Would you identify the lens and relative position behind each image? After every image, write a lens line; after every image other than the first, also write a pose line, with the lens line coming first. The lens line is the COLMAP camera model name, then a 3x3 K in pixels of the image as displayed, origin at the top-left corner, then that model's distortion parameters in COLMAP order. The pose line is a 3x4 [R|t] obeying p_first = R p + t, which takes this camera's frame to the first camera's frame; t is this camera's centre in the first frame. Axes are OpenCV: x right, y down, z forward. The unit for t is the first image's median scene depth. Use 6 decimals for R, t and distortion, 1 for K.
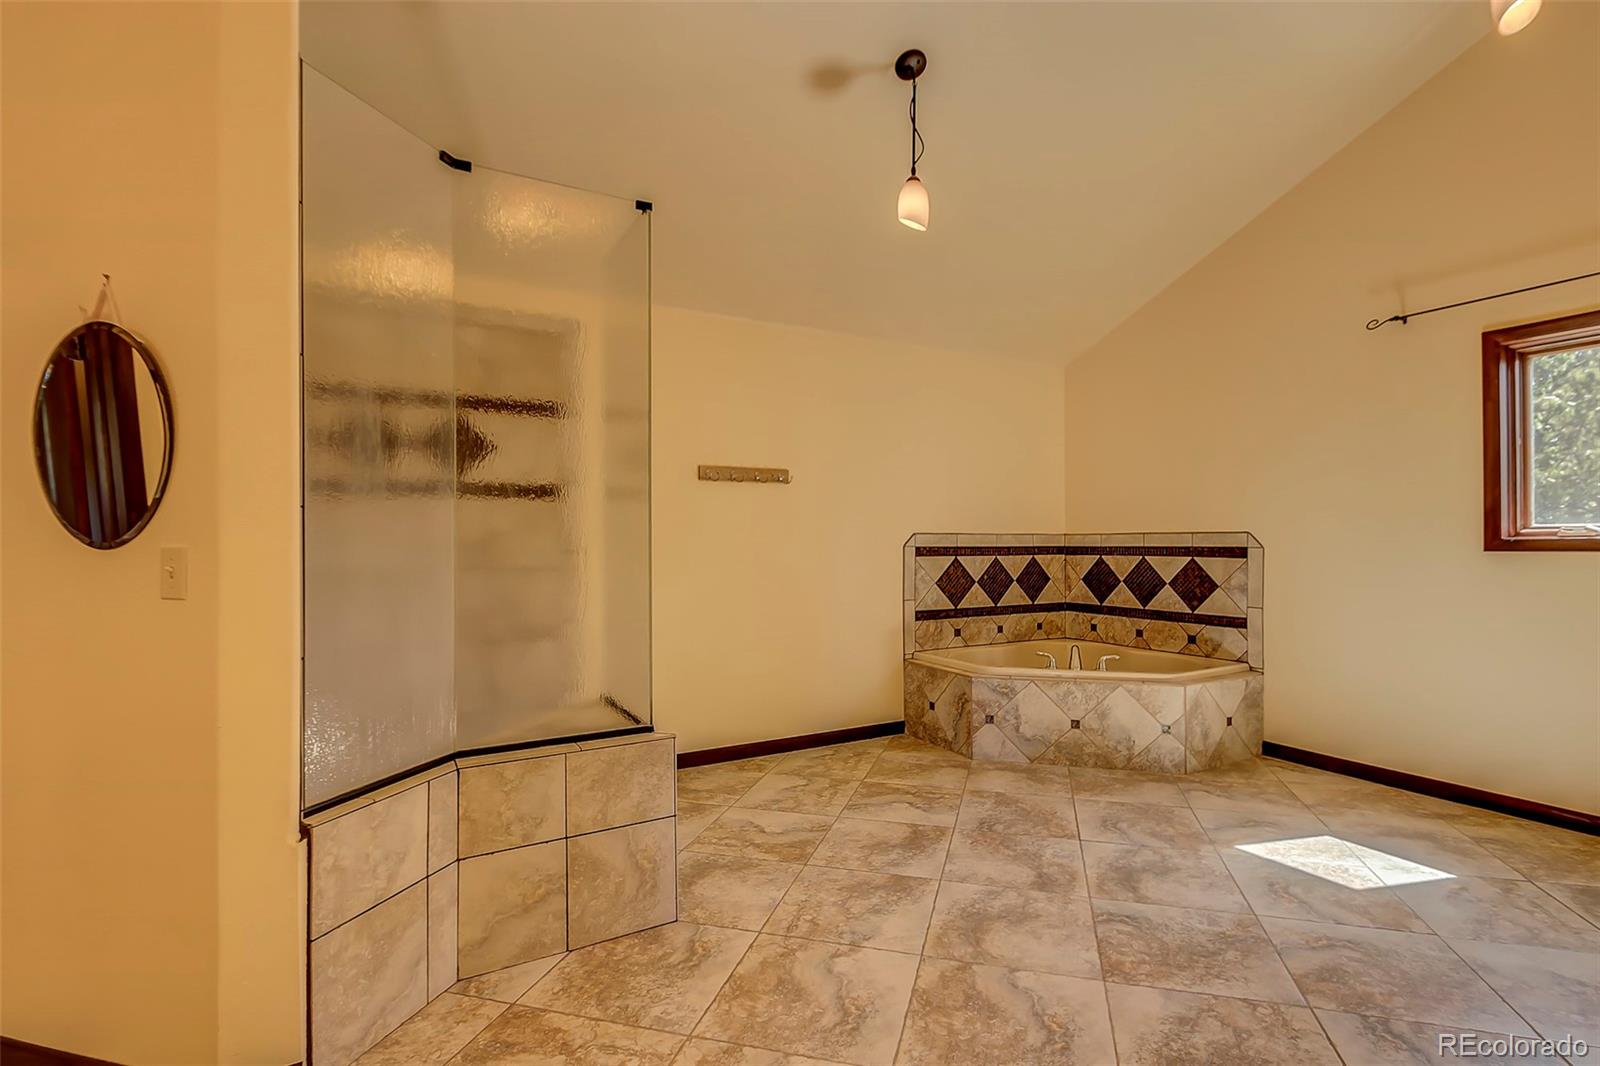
lens RADIAL K [[741.6, 0, 832.5], [0, 741.6, 541.2], [0, 0, 1]] dist [0.007758, -0.003795]
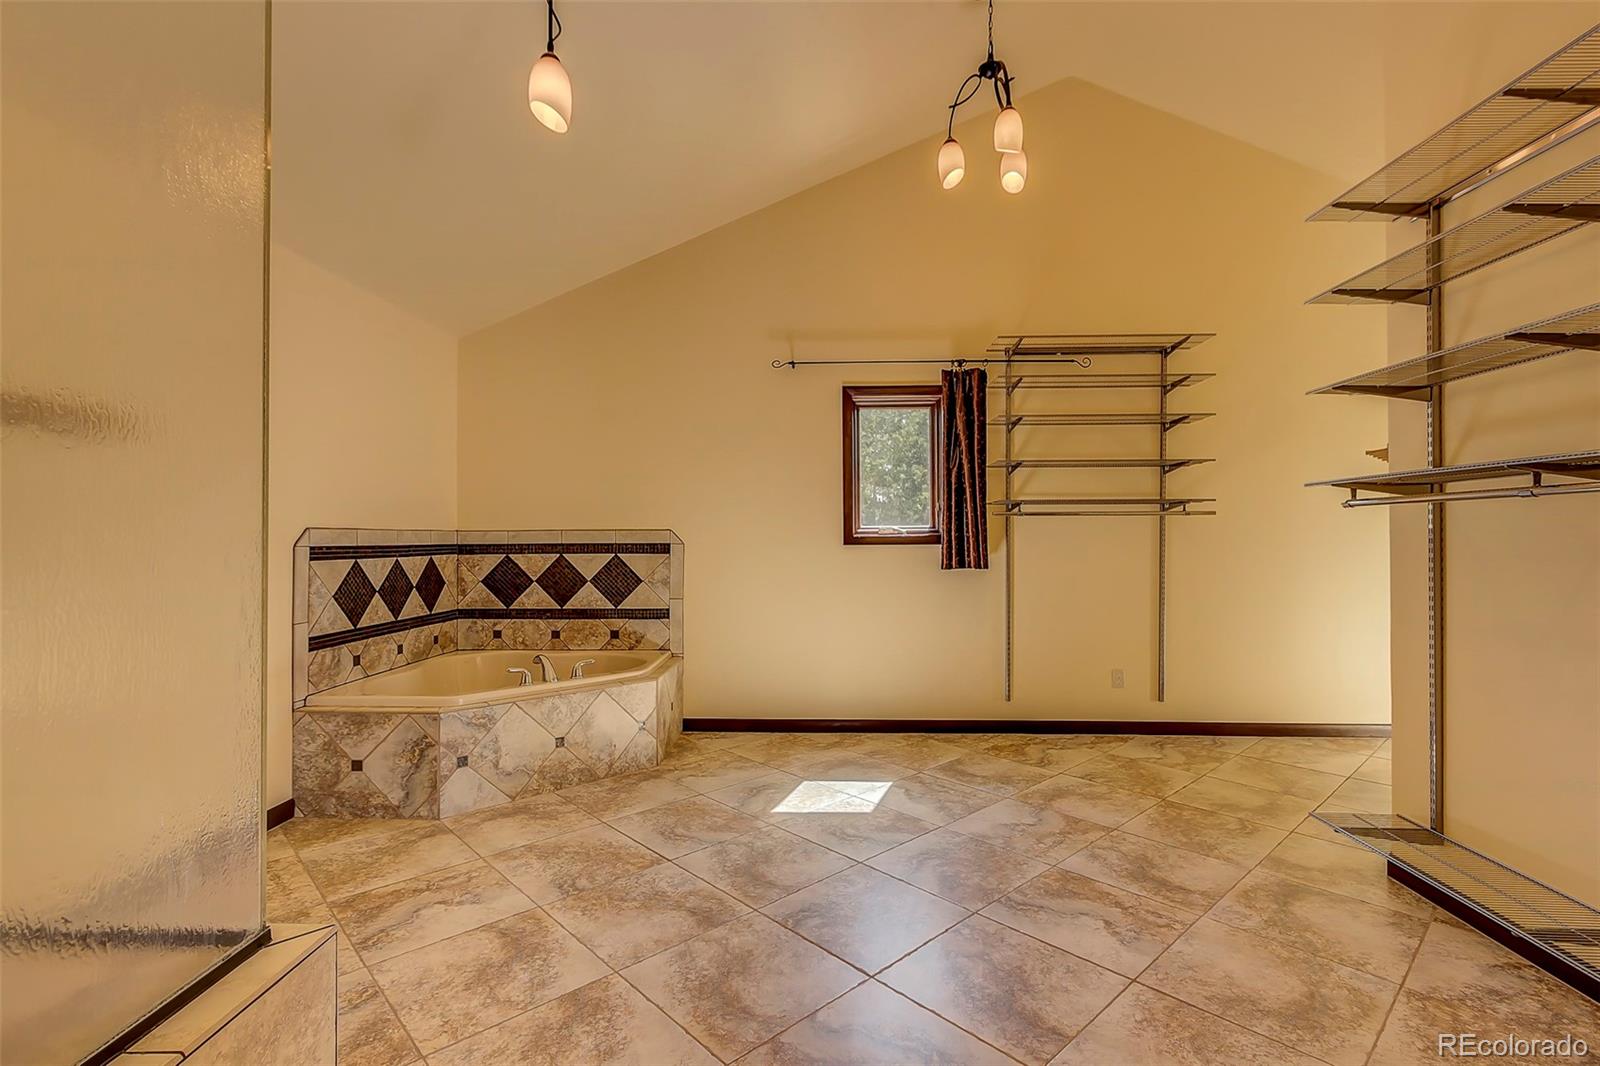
lens RADIAL K [[741.6, 0, 783.2], [0, 741.6, 532.5], [0, 0, 1]] dist [0.007758, -0.003795]
pose [[0.547267, 0.005868, 0.836938, -0.270372], [0.001524, 0.999967, -0.008008, 0.000833], [-0.836957, 0.005658, 0.547240, 0.275702]]
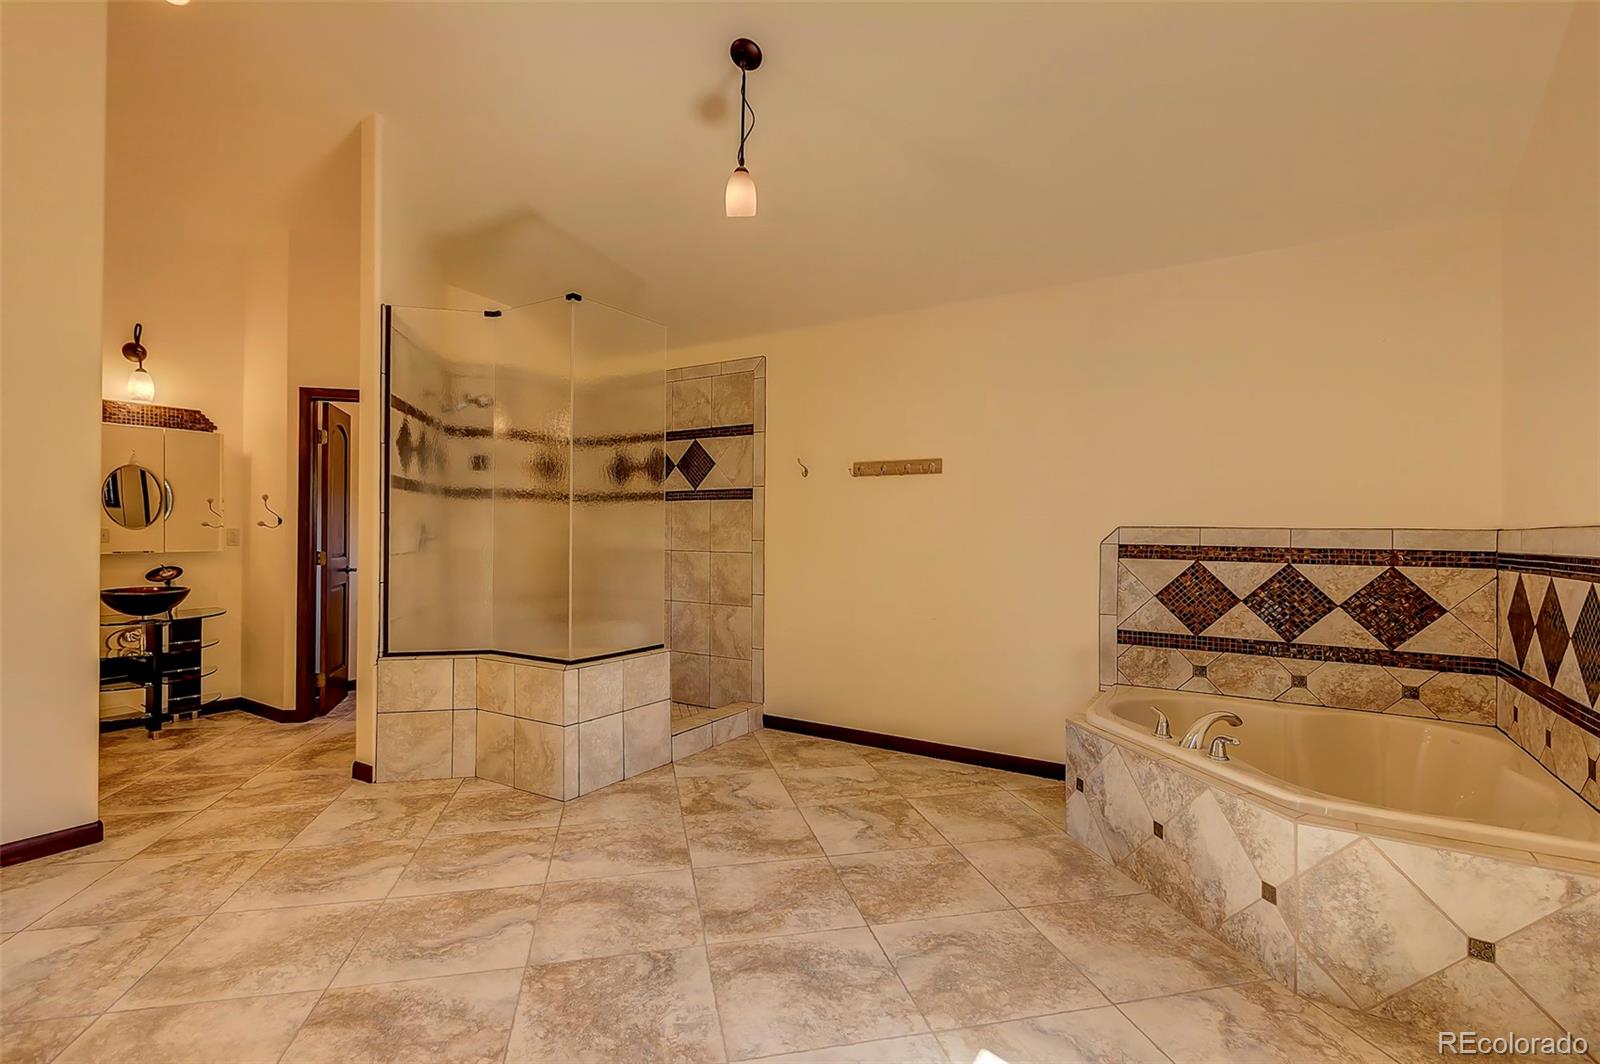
lens RADIAL K [[741.6, 0, 808.8], [0, 741.6, 527.4], [0, 0, 1]] dist [0.007758, -0.003795]
pose [[0.478562, 0.003683, -0.878046, 0.720935], [-0.011643, 0.999930, -0.002152, -0.005169], [0.877976, 0.011253, 0.478572, 0.423790]]
